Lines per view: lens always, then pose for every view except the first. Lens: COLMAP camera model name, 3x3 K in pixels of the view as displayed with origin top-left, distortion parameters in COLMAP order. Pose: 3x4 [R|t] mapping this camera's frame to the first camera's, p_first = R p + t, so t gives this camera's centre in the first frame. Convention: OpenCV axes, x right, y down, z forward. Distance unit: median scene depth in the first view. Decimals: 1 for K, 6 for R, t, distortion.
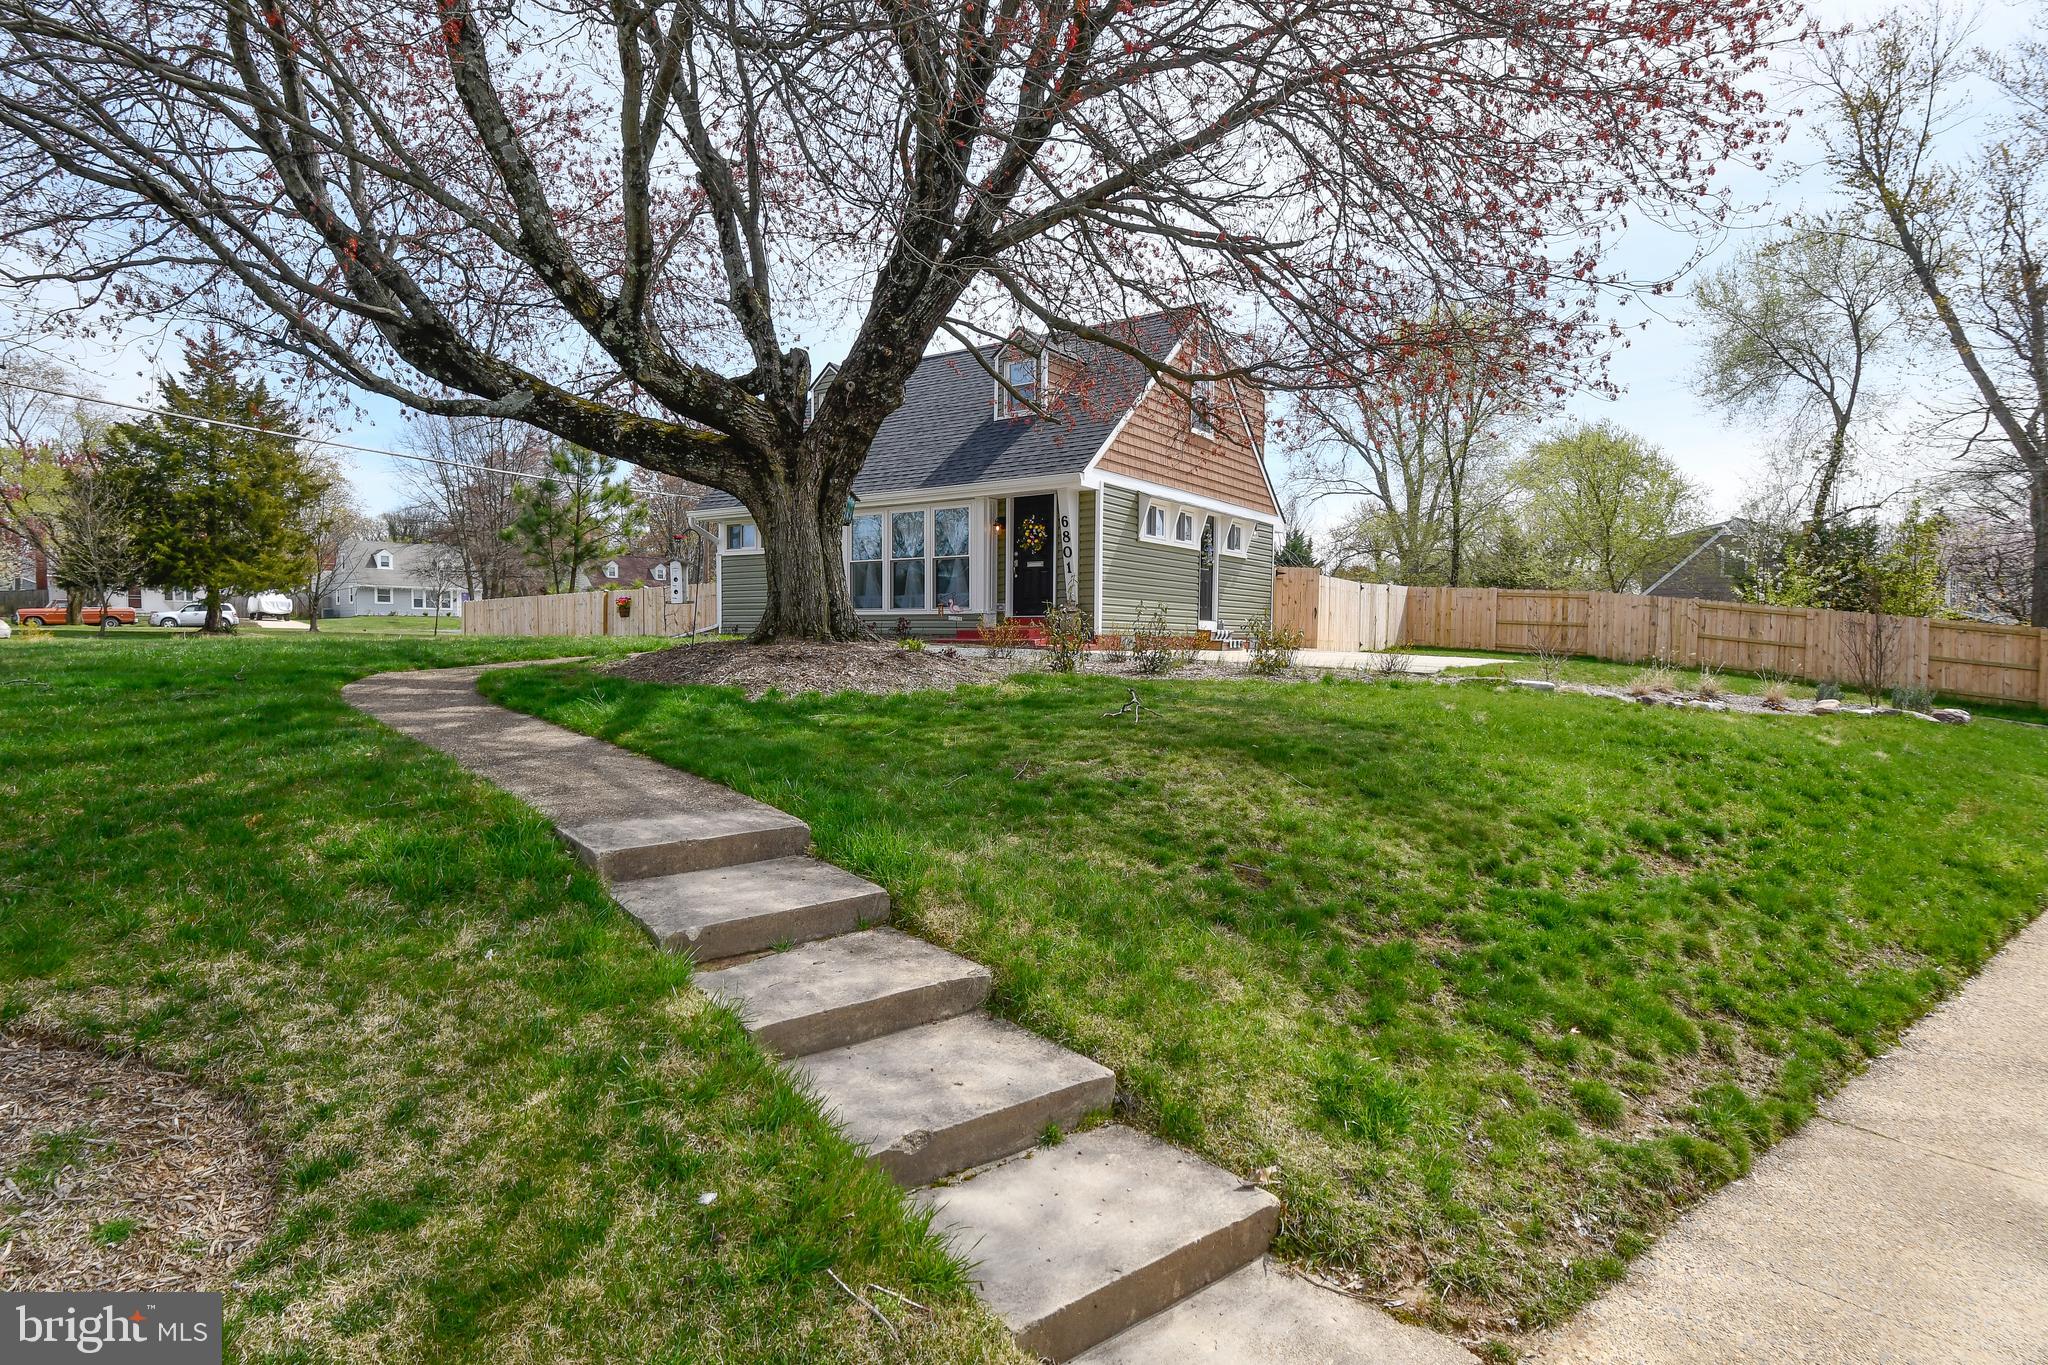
lens RADIAL K [[1104.6, 0, 1029.3], [0, 1104.6, 691.4], [0, 0, 1]] dist [-0.000128, -0.005555]
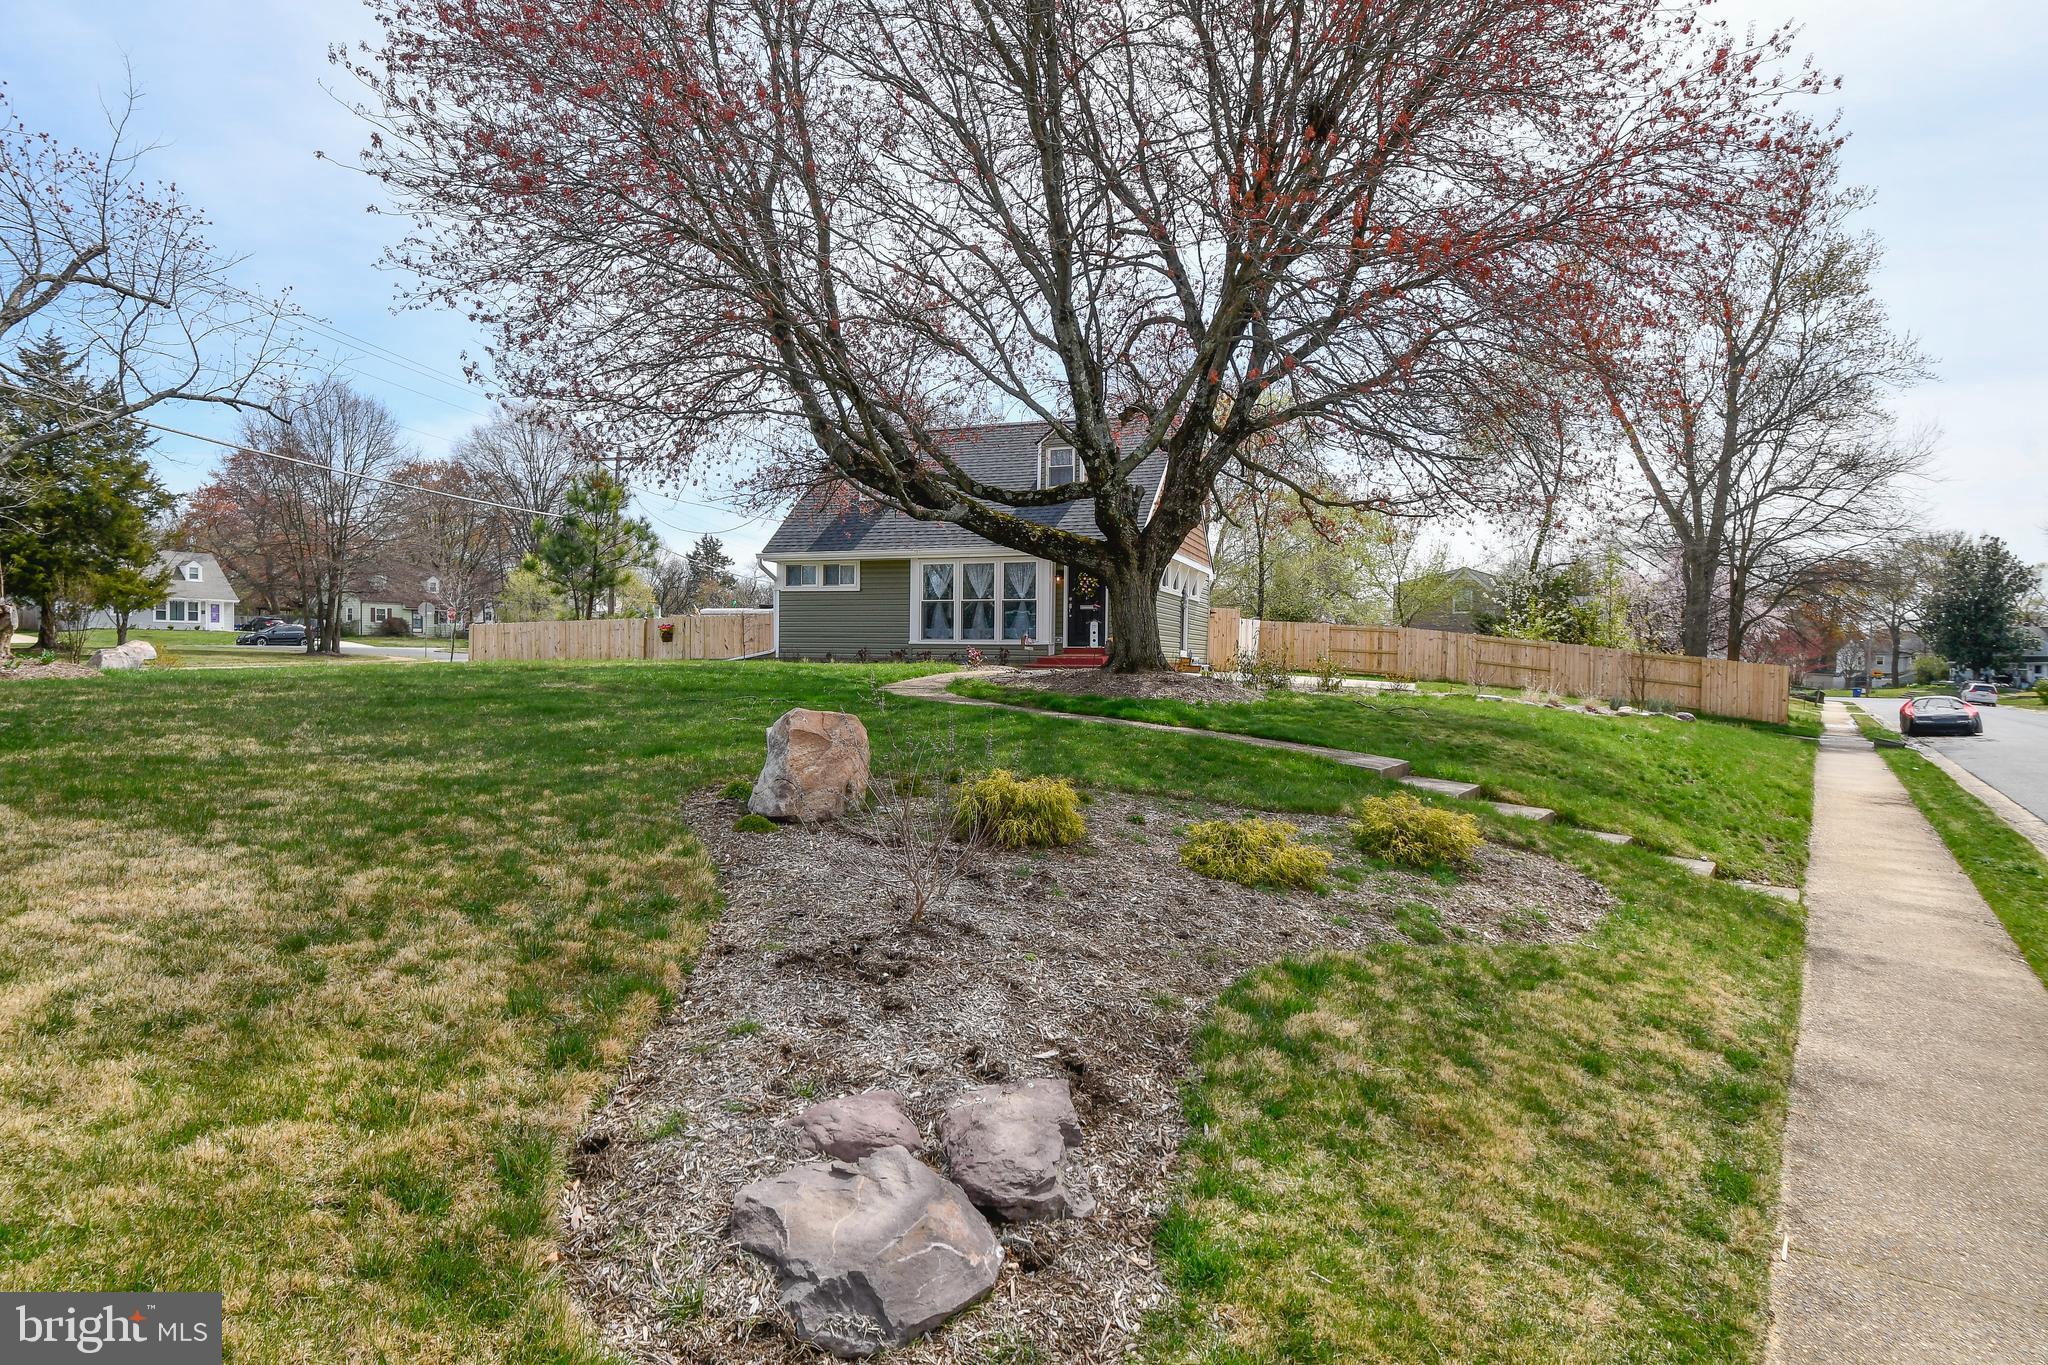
lens RADIAL K [[1104.6, 0, 1019.5], [0, 1104.6, 680.7], [0, 0, 1]] dist [-0.000128, -0.005555]
pose [[0.969636, 0.000923, 0.244550, -0.379824], [0.005000, 0.999709, -0.023597, 0.001735], [-0.244500, 0.024104, 0.969350, -0.237810]]
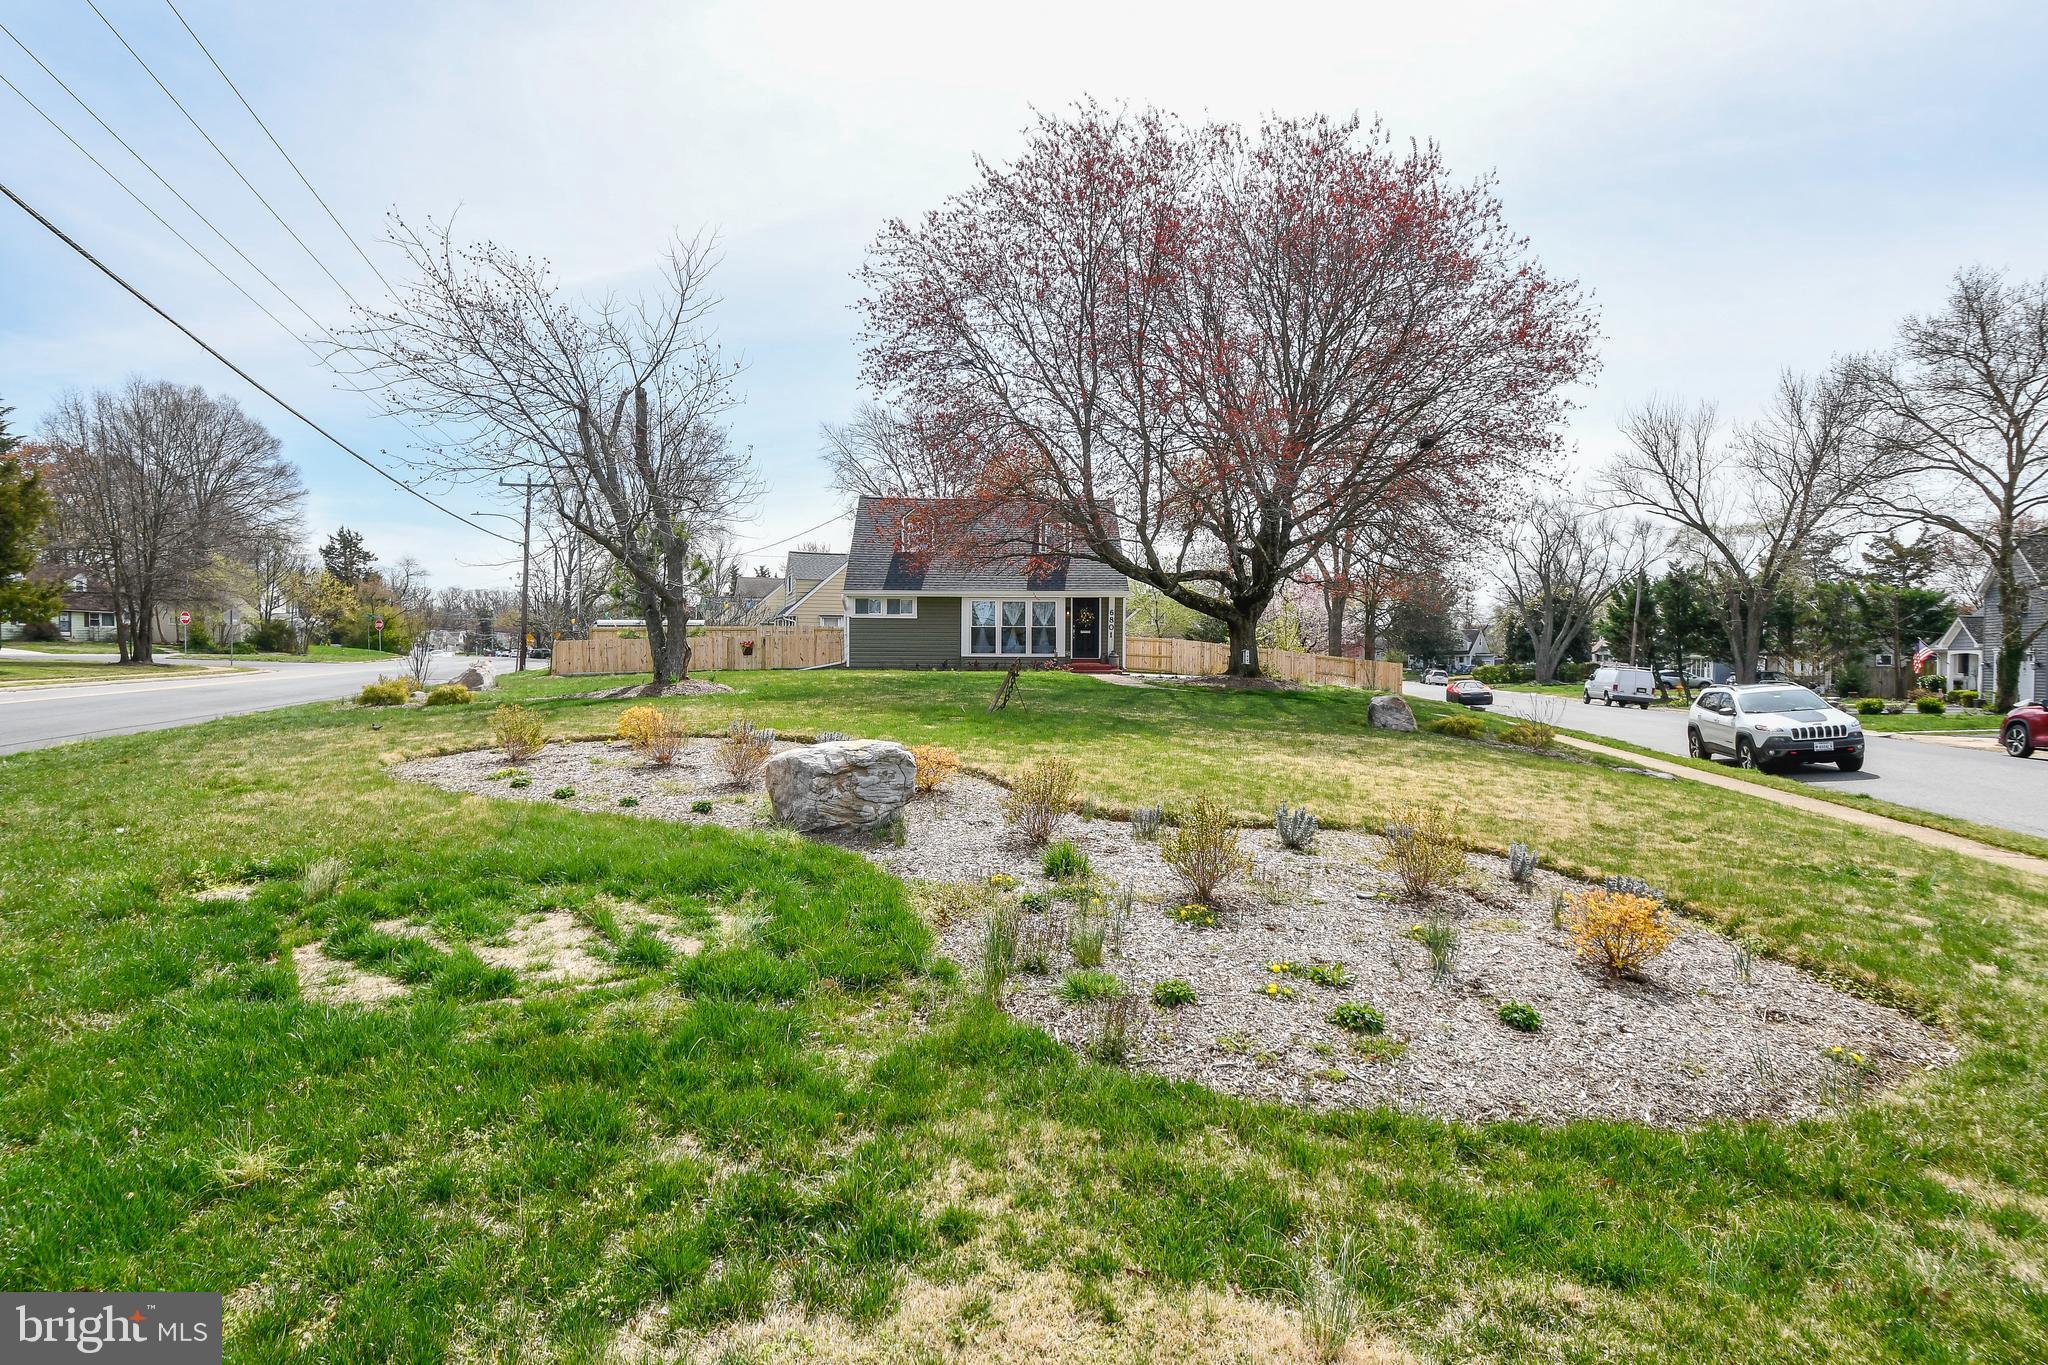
lens RADIAL K [[1104.6, 0, 1022.3], [0, 1104.6, 673.9], [0, 0, 1]] dist [-0.000128, -0.005555]
pose [[0.808224, -0.009980, 0.588791, -1.210041], [0.027331, 0.999415, -0.020578, -0.002629], [-0.588241, 0.032724, 0.808023, -0.509114]]
